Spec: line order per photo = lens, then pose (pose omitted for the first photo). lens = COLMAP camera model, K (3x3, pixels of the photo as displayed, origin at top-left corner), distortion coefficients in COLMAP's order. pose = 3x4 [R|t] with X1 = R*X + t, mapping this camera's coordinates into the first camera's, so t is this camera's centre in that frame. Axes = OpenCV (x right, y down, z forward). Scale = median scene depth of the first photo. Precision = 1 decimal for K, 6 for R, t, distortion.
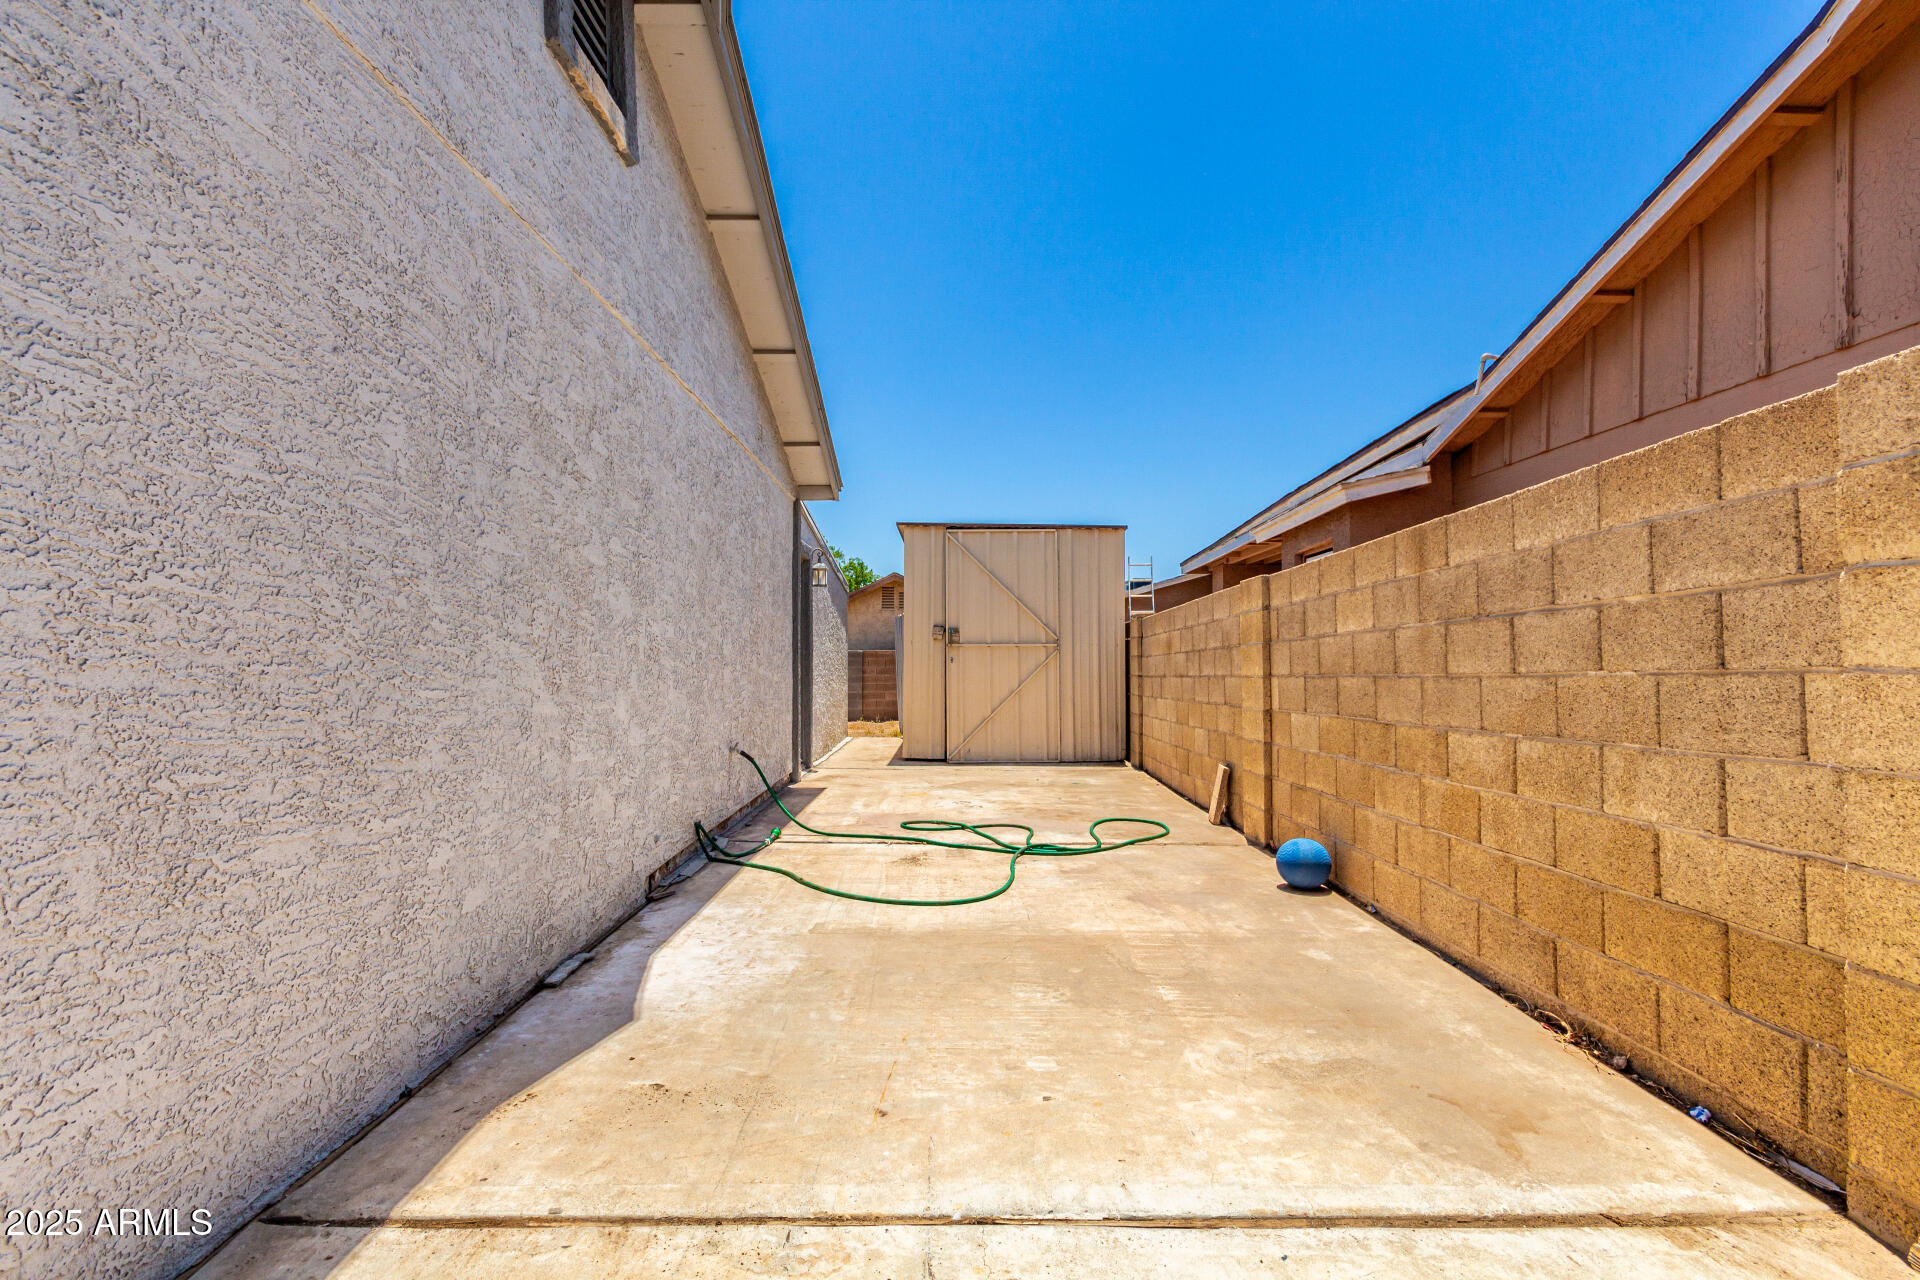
lens RADIAL K [[906.7, 0, 960.8], [0, 906.7, 654.5], [0, 0, 1]] dist [0.002037, 0.000065]
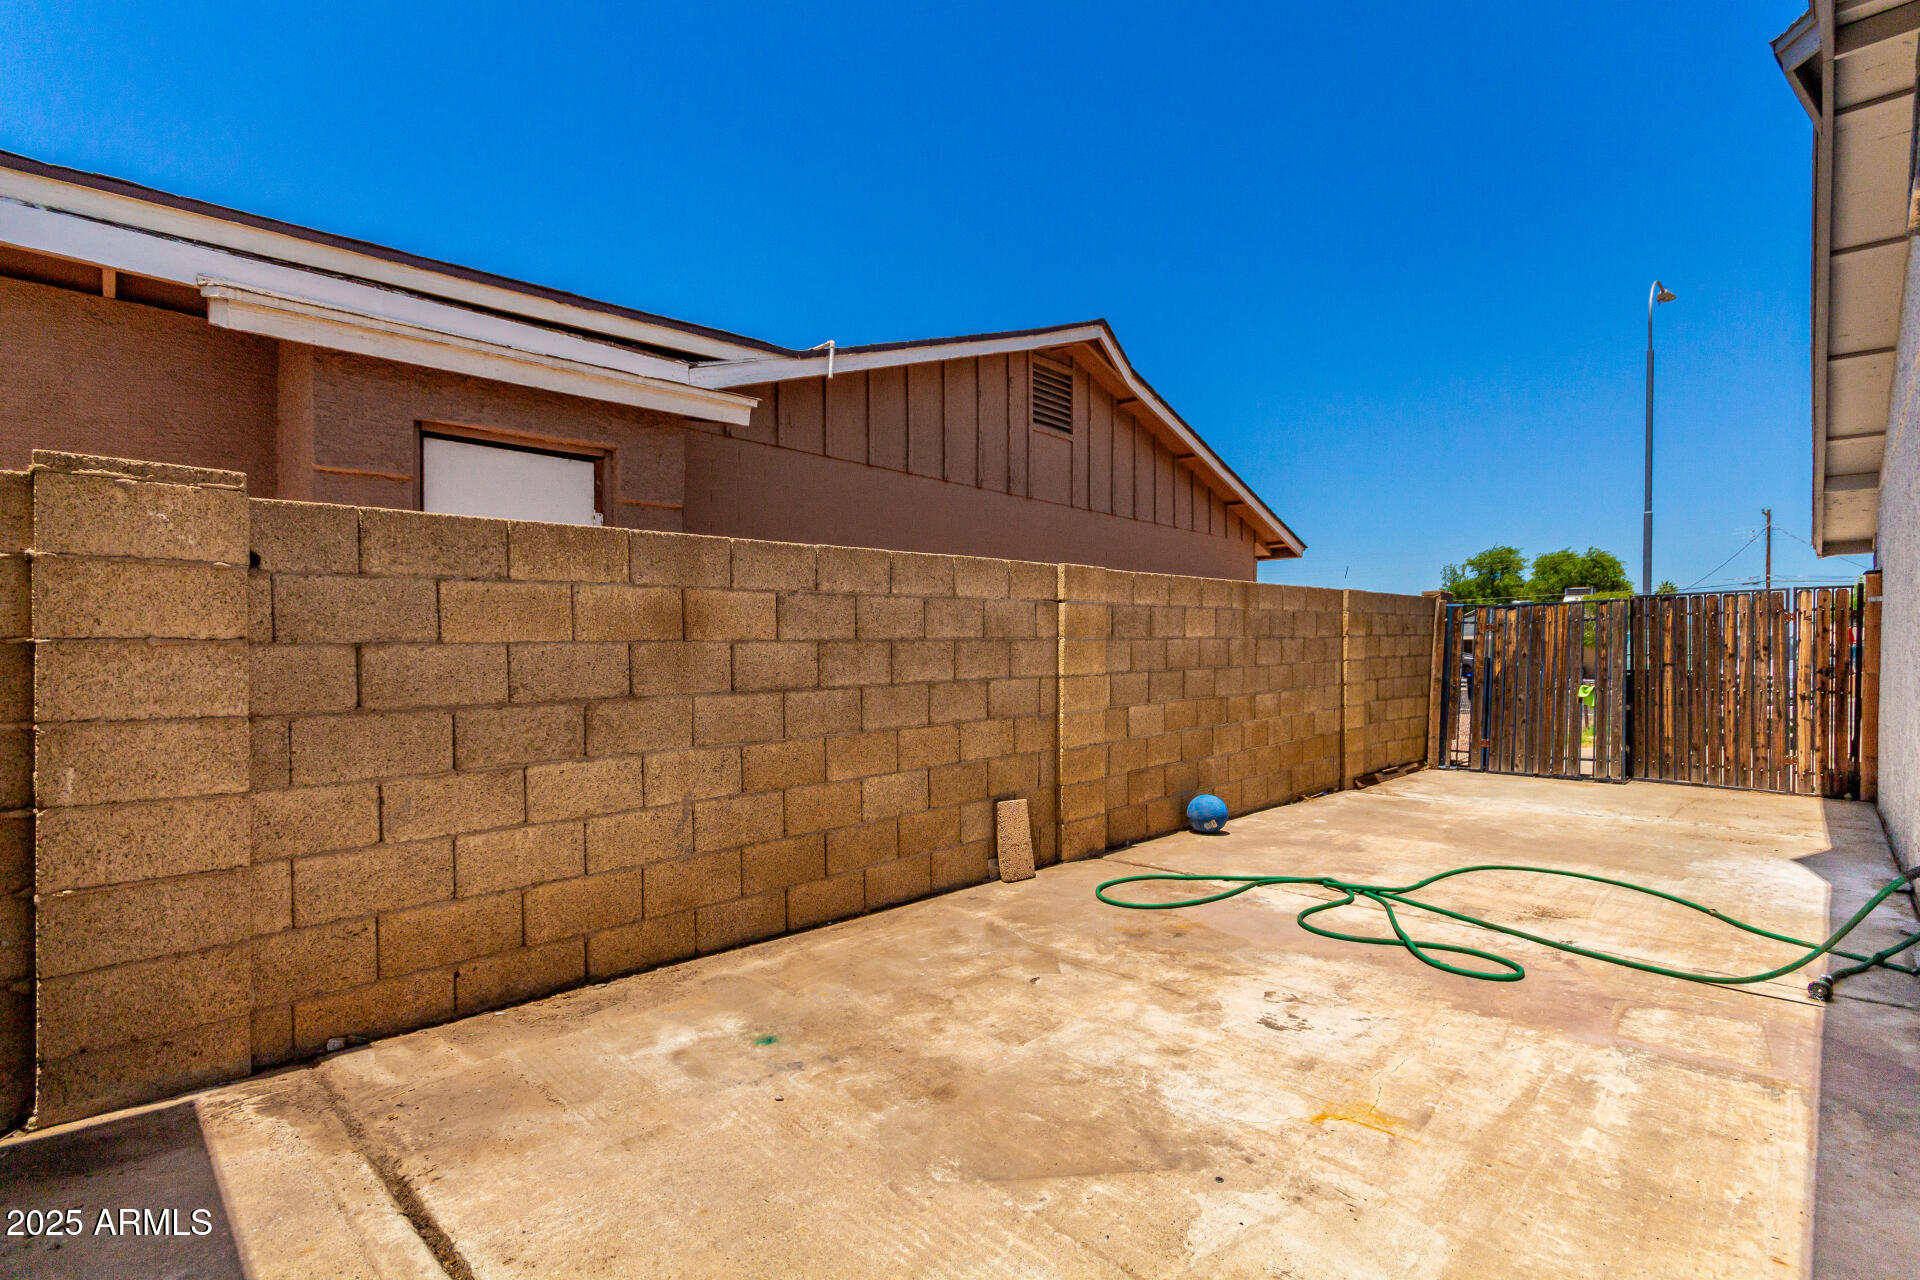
lens RADIAL K [[906.7, 0, 955.2], [0, 906.7, 647.3], [0, 0, 1]] dist [0.002037, 0.000065]
pose [[-0.716930, -0.000640, 0.697144, -0.301785], [-0.011185, 0.999881, -0.010584, 0.010607], [-0.697055, -0.015386, -0.716853, 2.465636]]
